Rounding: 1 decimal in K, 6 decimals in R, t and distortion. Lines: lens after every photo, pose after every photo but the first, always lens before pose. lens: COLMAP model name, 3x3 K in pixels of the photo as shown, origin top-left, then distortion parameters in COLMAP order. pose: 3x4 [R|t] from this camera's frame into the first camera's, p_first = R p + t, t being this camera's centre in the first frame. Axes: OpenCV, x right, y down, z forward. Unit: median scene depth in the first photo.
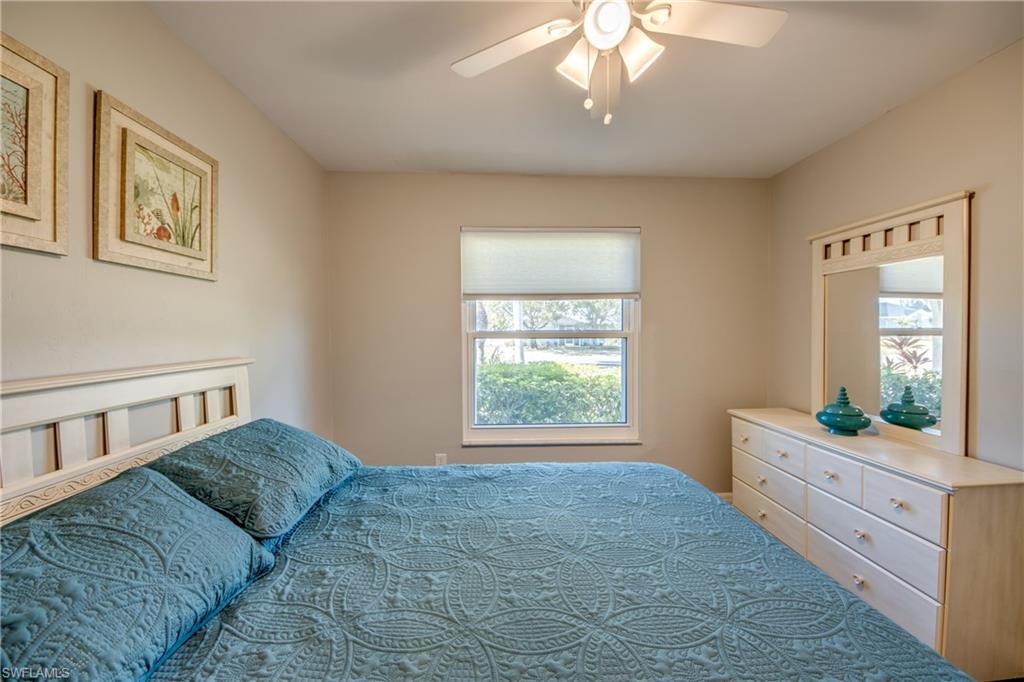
lens RADIAL K [[392.1, 0, 520.7], [0, 392.1, 336.5], [0, 0, 1]] dist [0.004581, -0.004263]
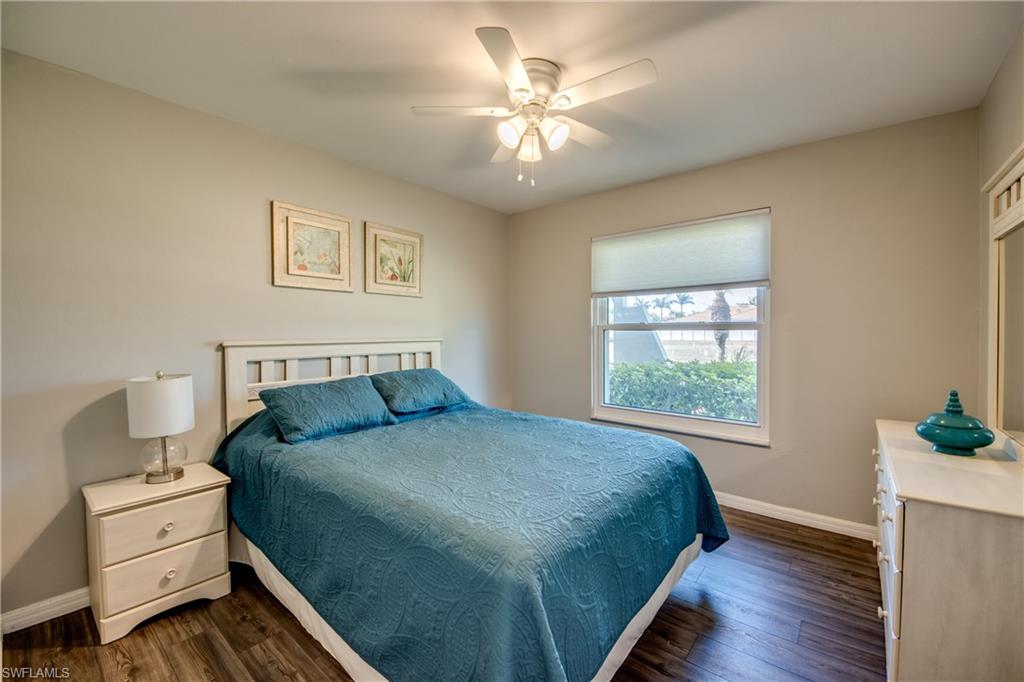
lens RADIAL K [[392.1, 0, 512.9], [0, 392.1, 345.4], [0, 0, 1]] dist [0.004581, -0.004263]
pose [[0.729931, 0.022920, -0.683137, 0.912533], [-0.010855, 0.999700, 0.021942, 0.050713], [0.683435, -0.008600, 0.729961, -0.113650]]
